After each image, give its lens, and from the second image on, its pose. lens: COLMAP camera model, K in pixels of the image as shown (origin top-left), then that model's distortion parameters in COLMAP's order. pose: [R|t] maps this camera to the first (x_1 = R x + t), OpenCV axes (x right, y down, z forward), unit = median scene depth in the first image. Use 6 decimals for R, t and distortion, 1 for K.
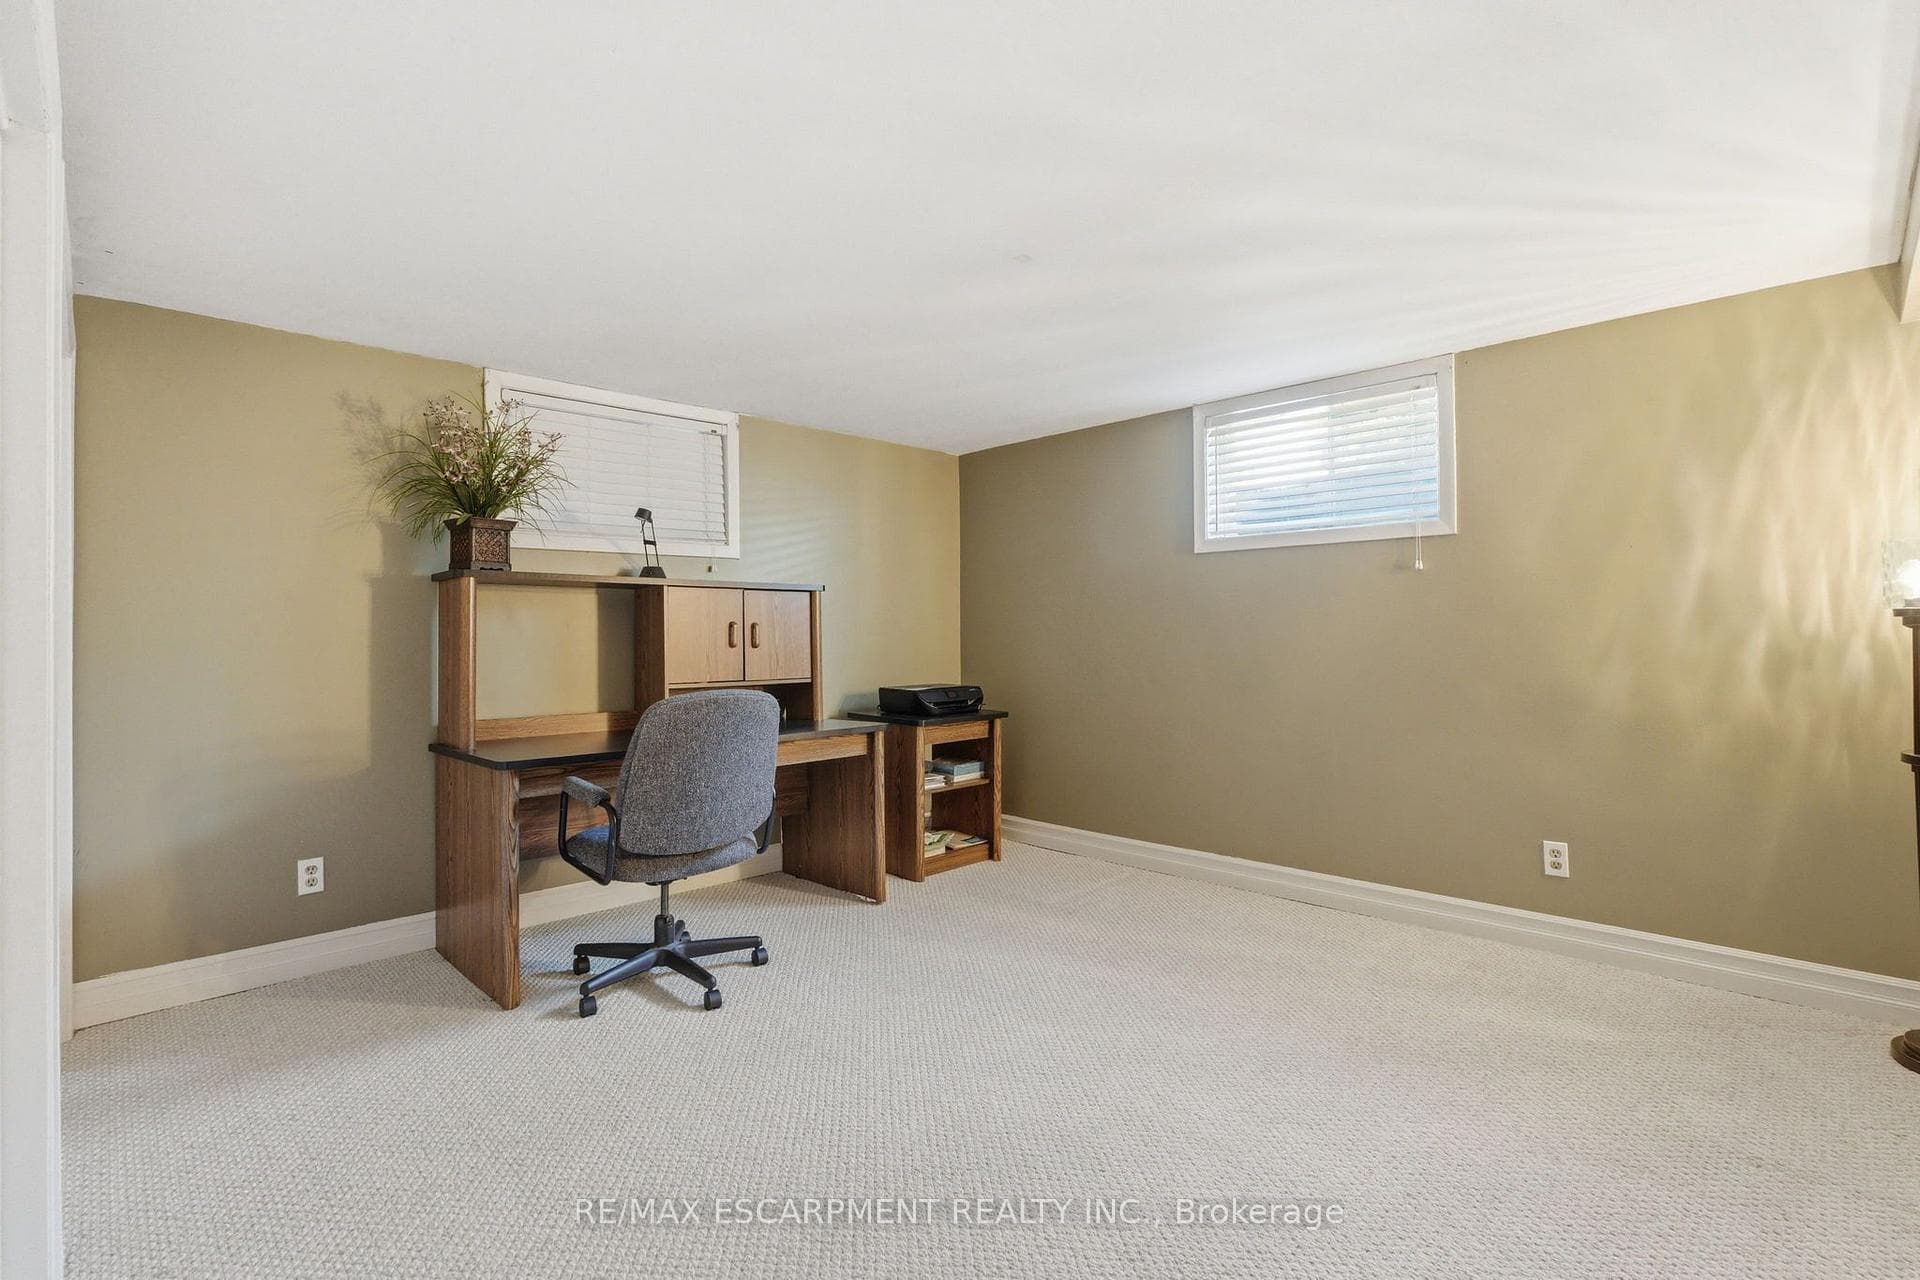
lens RADIAL K [[876.5, 0, 955.8], [0, 876.5, 621.1], [0, 0, 1]] dist [-0.000449, -0.000032]
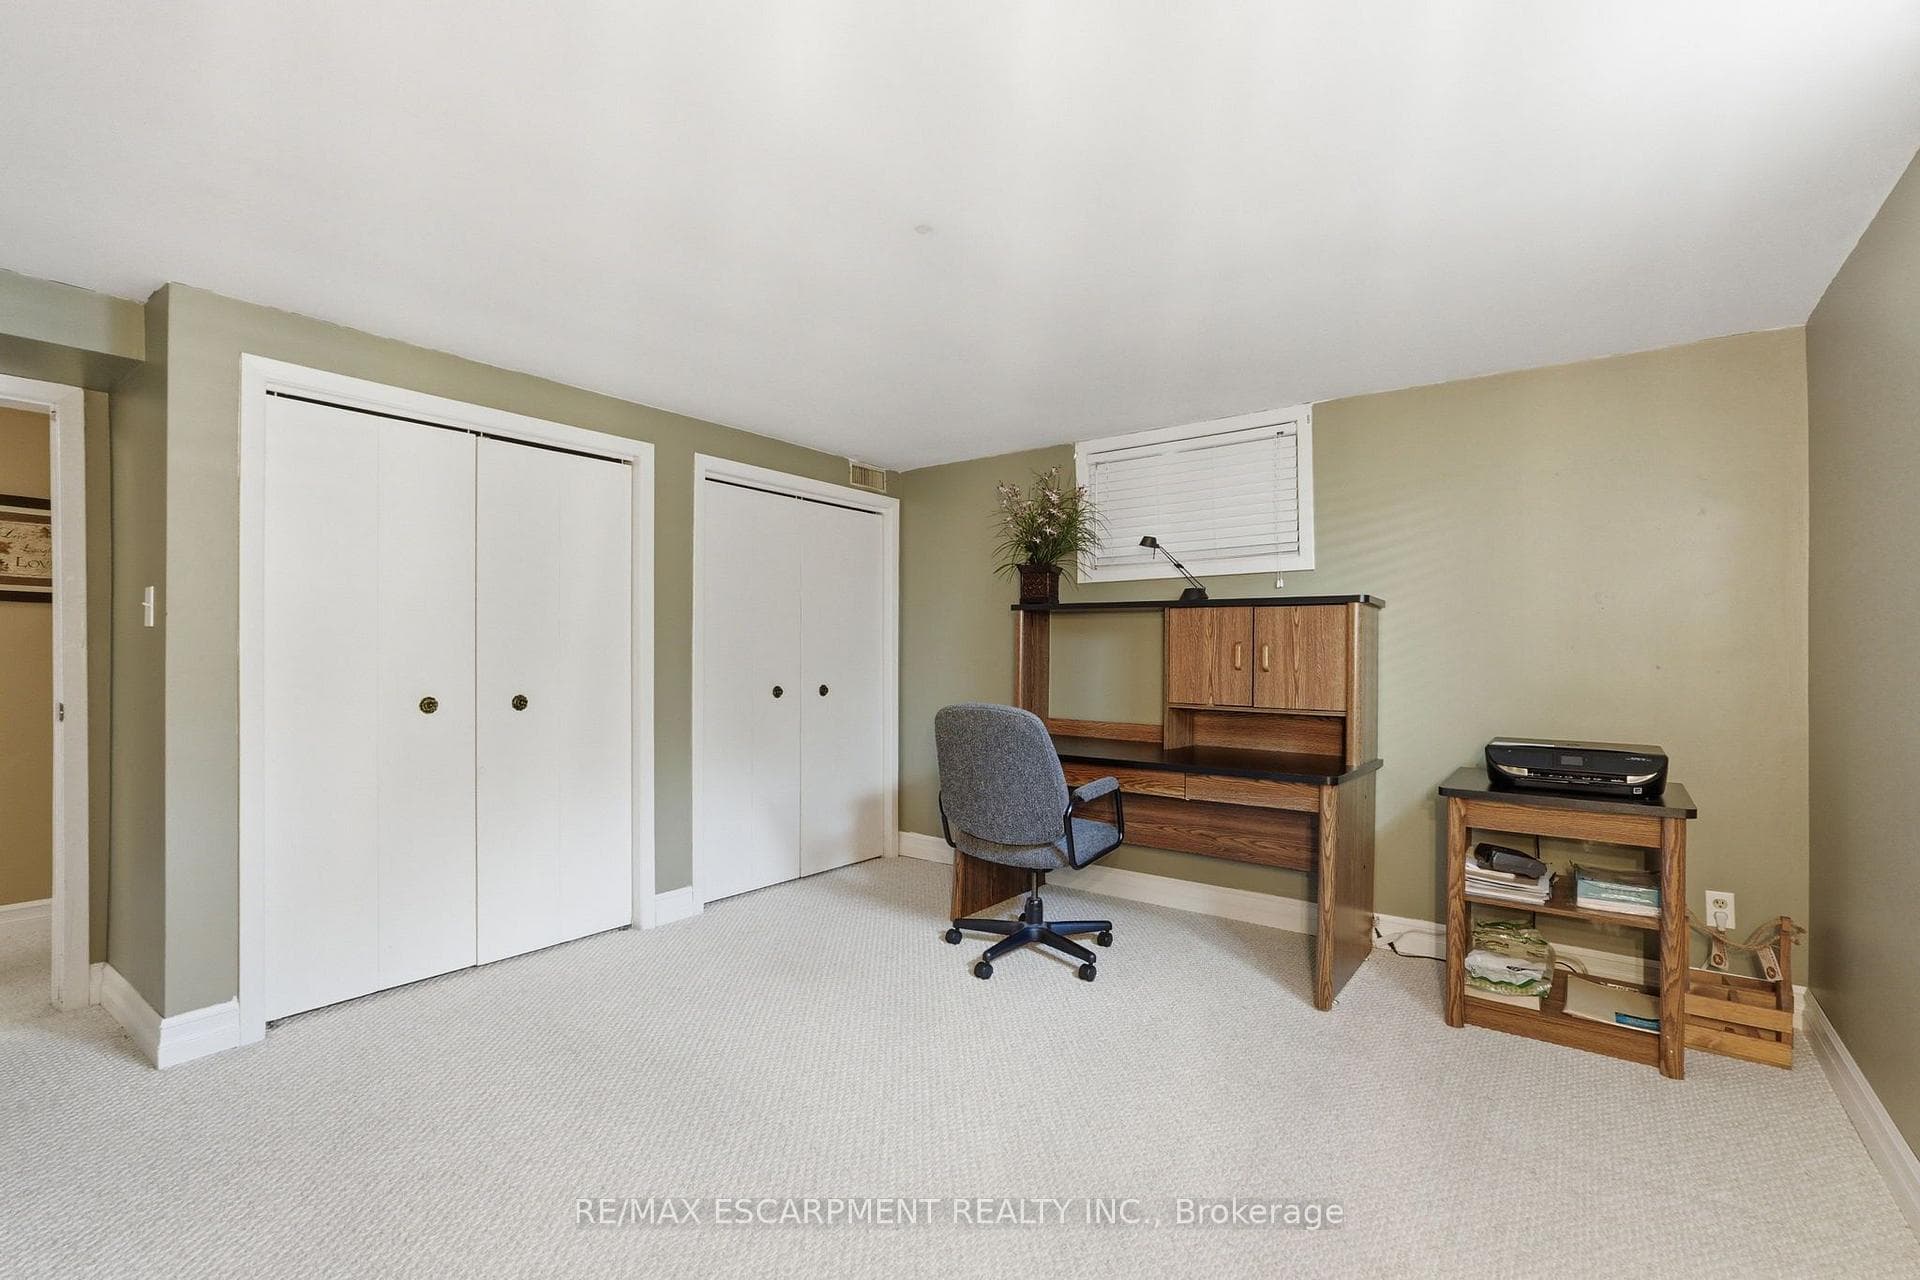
lens RADIAL K [[876.7, 0, 960.0], [0, 876.7, 640.0], [0, 0, 1]] dist [-0.000031, 0.000062]
pose [[0.152200, -0.003433, -0.988344, 0.651935], [0.006493, 0.999976, -0.002473, -0.000820], [0.988328, -0.006041, 0.152219, 0.597770]]
